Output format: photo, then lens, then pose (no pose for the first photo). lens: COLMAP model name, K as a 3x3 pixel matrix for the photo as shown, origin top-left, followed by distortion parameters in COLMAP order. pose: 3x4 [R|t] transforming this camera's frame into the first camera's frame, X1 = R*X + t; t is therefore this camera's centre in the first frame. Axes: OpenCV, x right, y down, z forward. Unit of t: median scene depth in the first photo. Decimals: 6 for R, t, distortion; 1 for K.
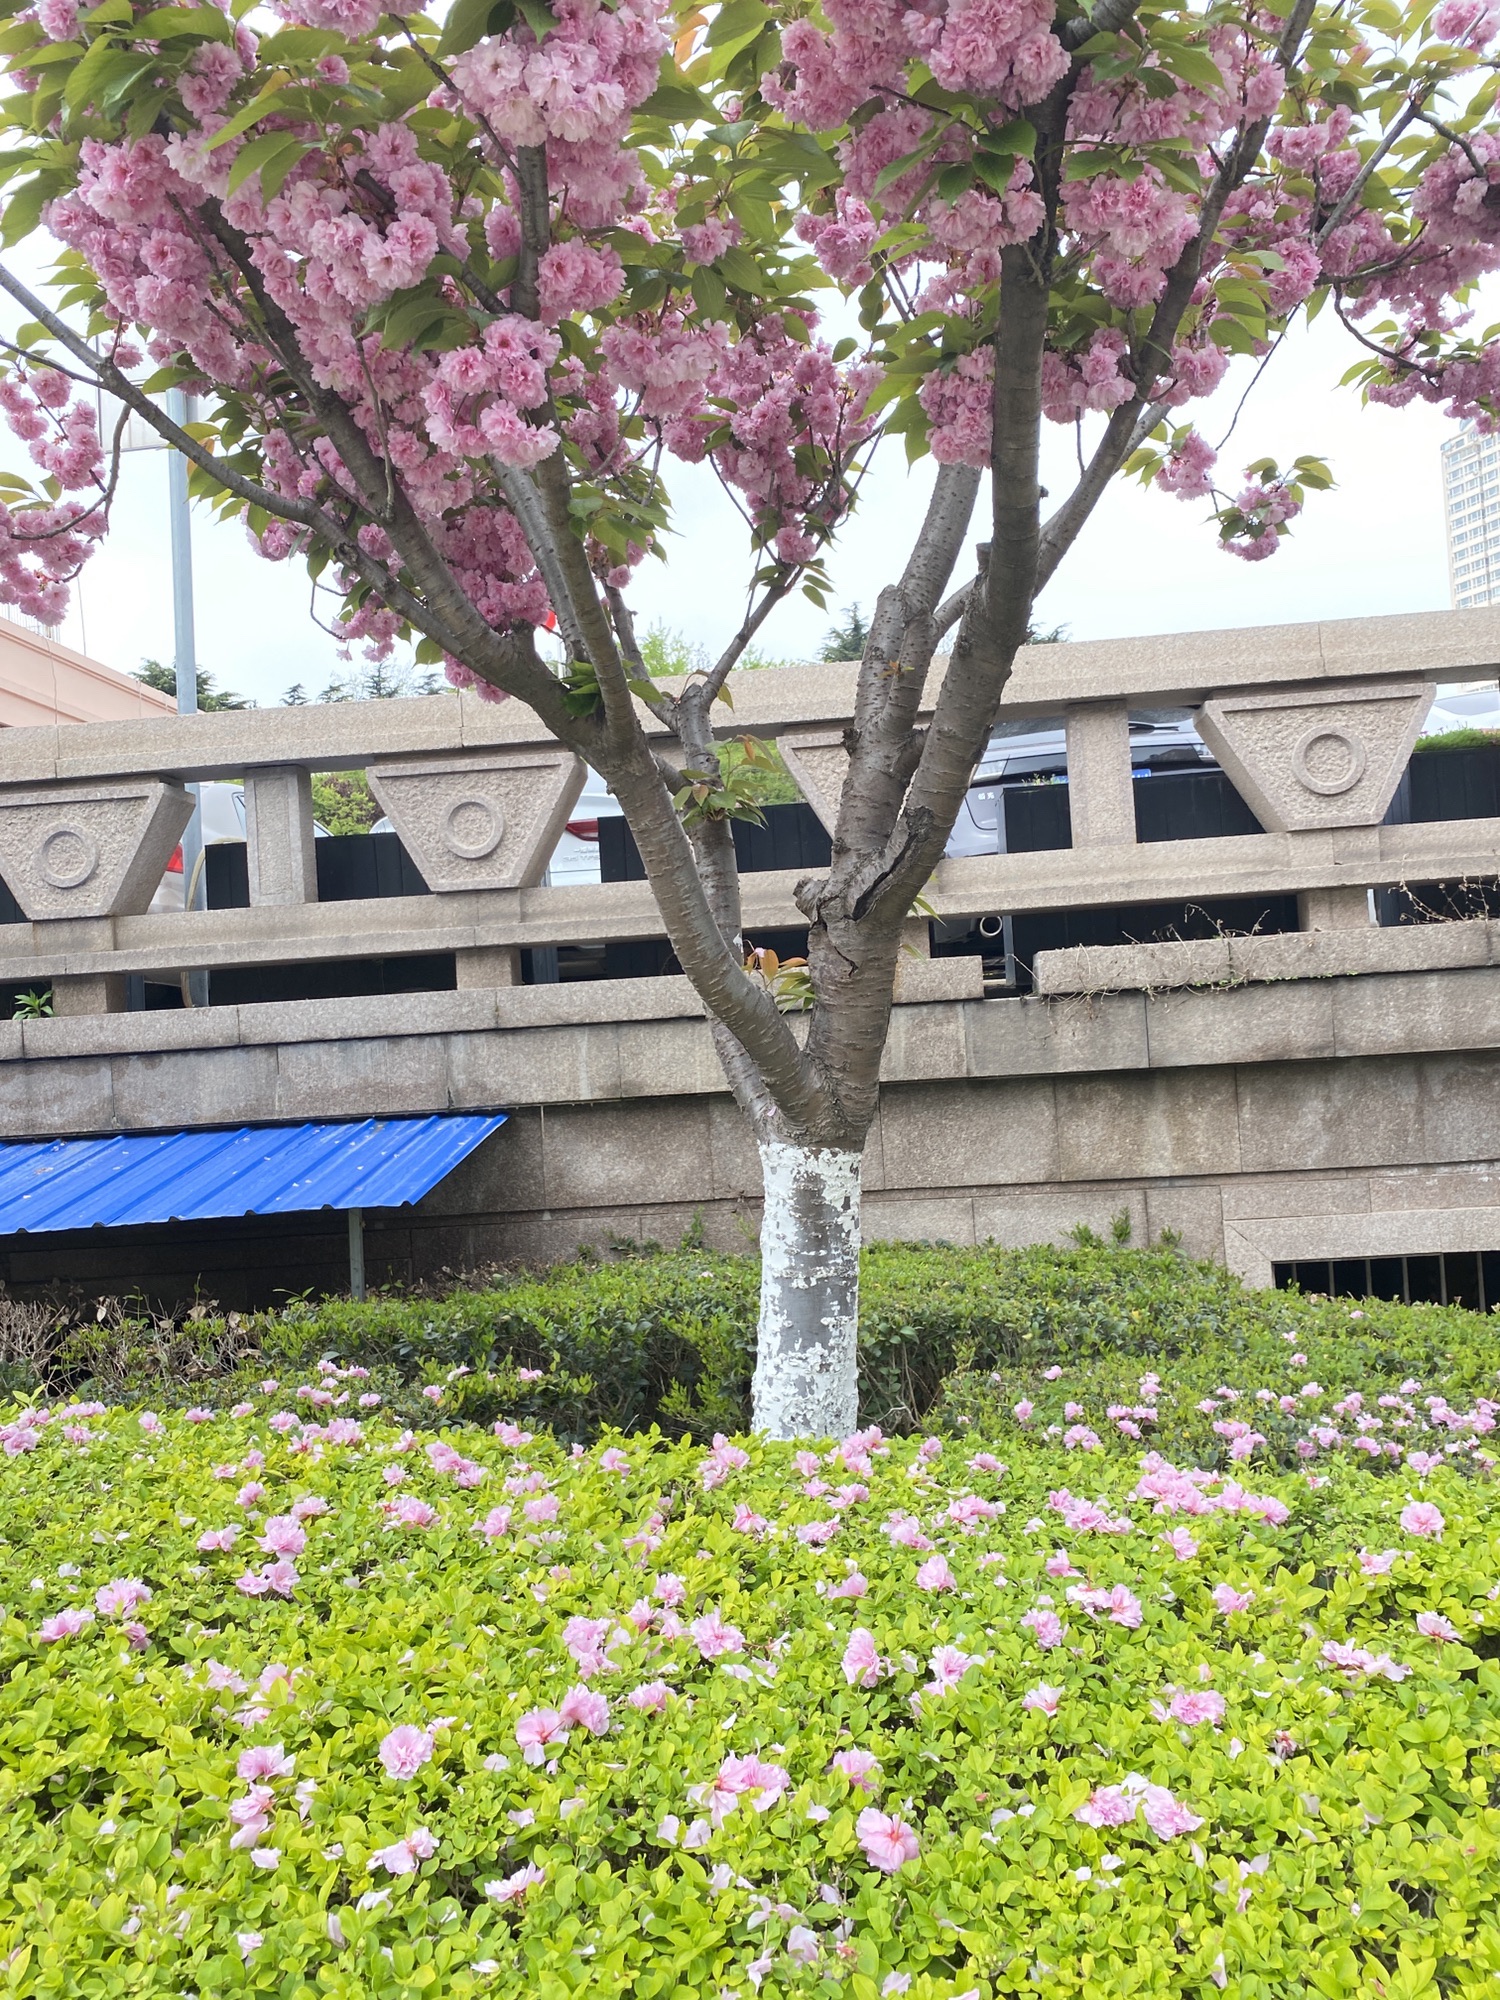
lens RADIAL K [[1515.2, 0, 750.3], [0, 1515.2, 990.8], [0, 0, 1]] dist [0.013377, 0.001557]
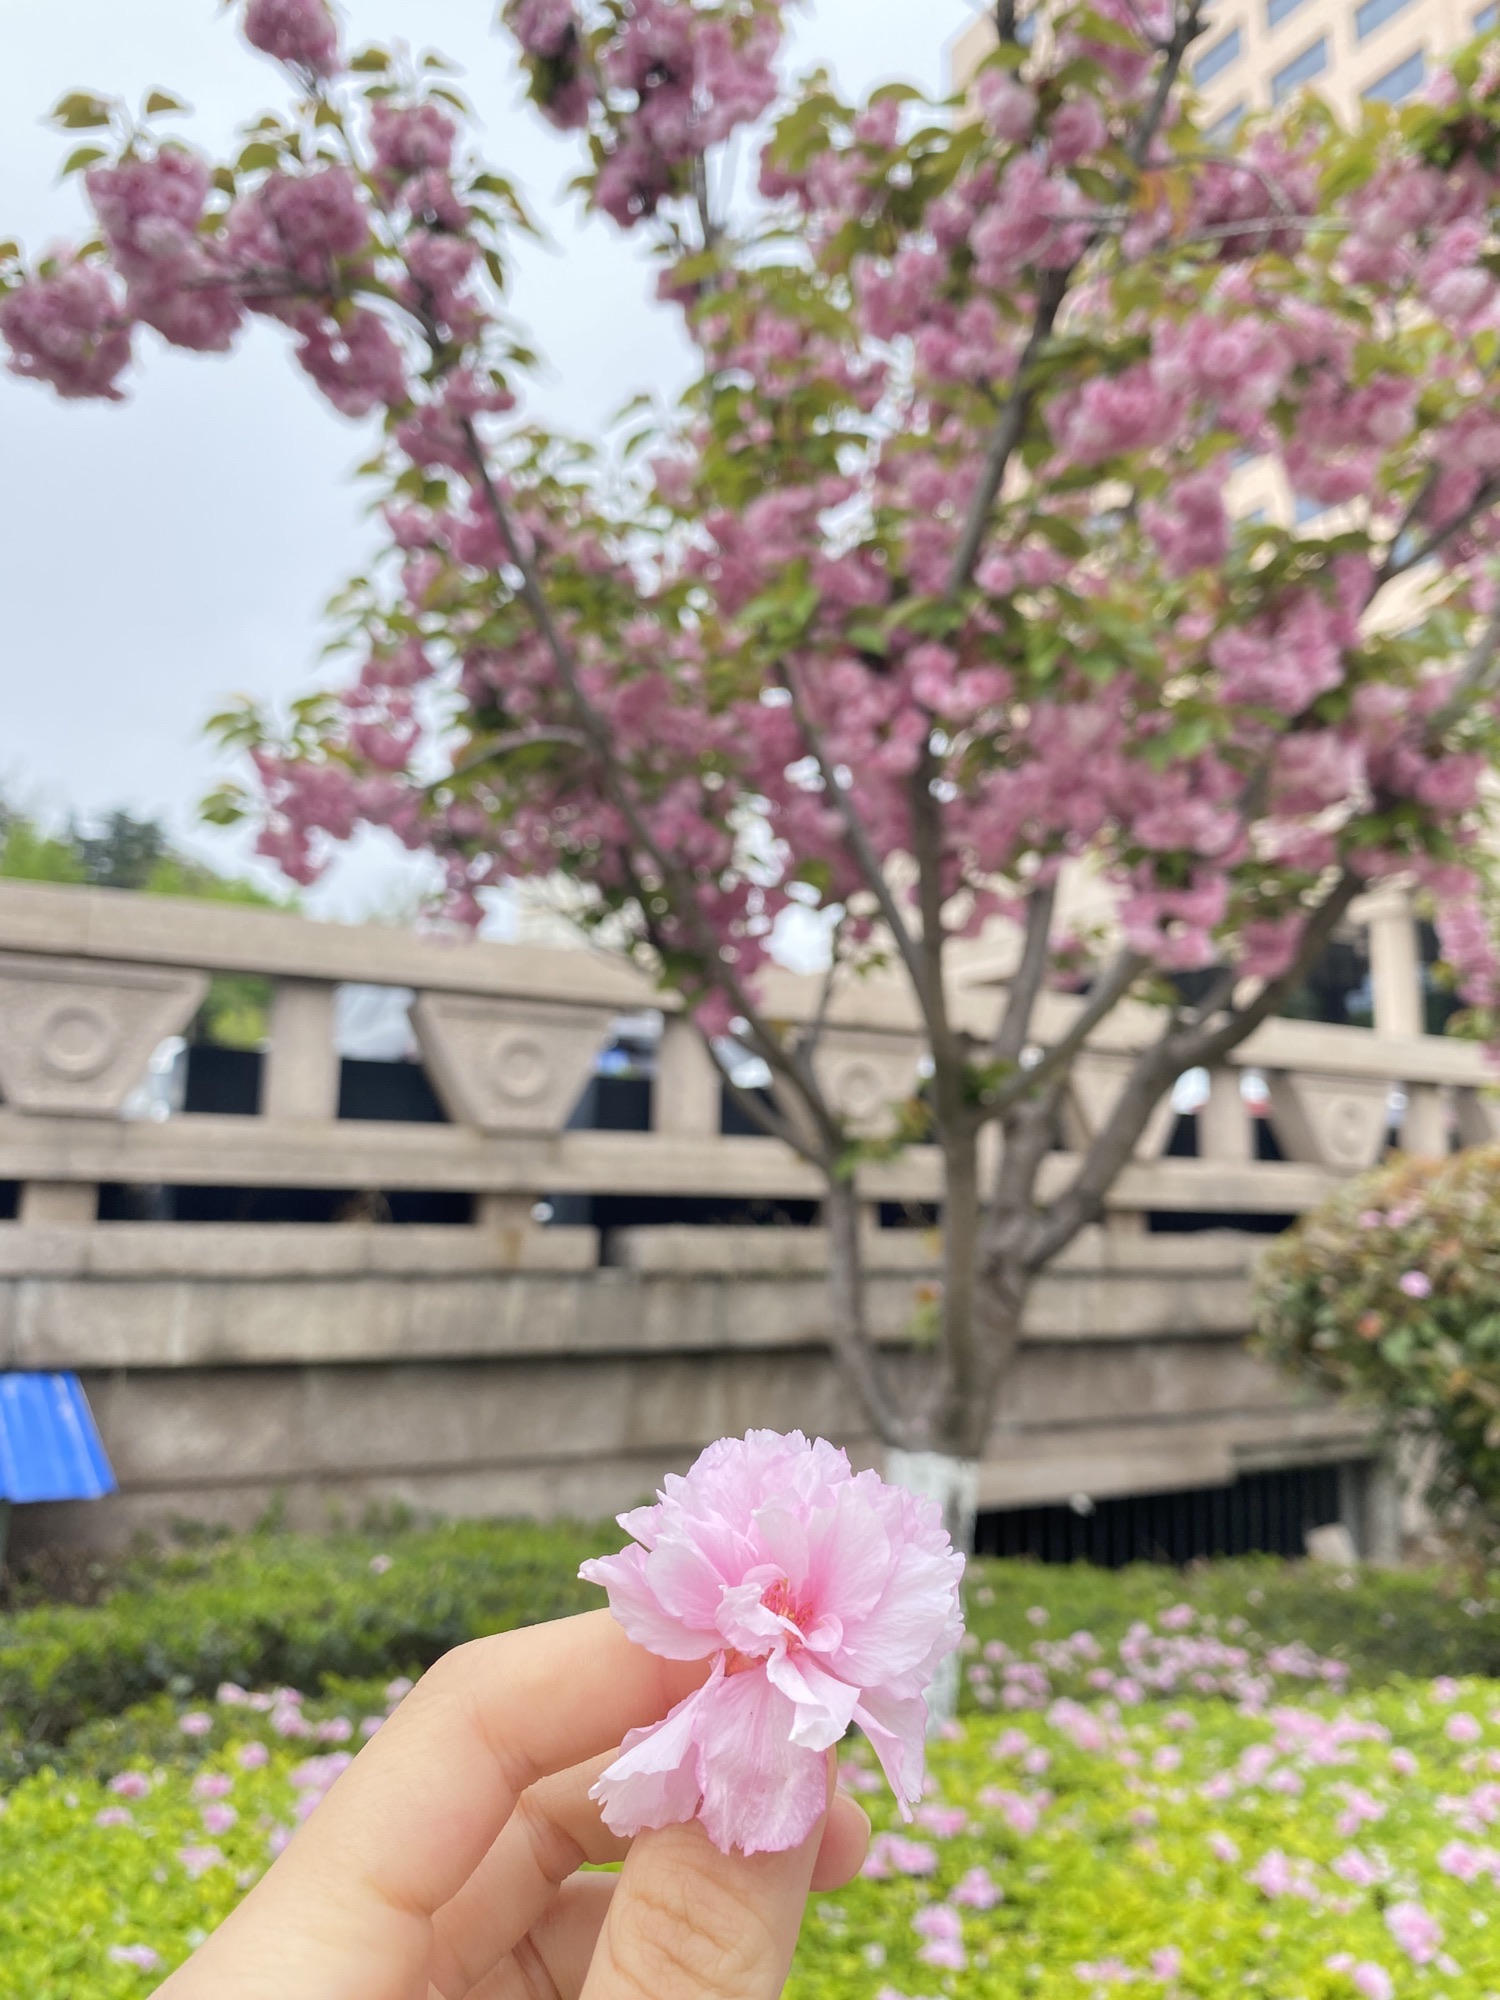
lens RADIAL K [[1515.2, 0, 754.4], [0, 1515.2, 1003.5], [0, 0, 1]] dist [0.013377, 0.001557]
pose [[0.838115, 0.154115, 0.523271, -0.323167], [-0.058609, 0.979148, -0.194510, 0.020313], [-0.542337, 0.132353, 0.829671, 0.042376]]
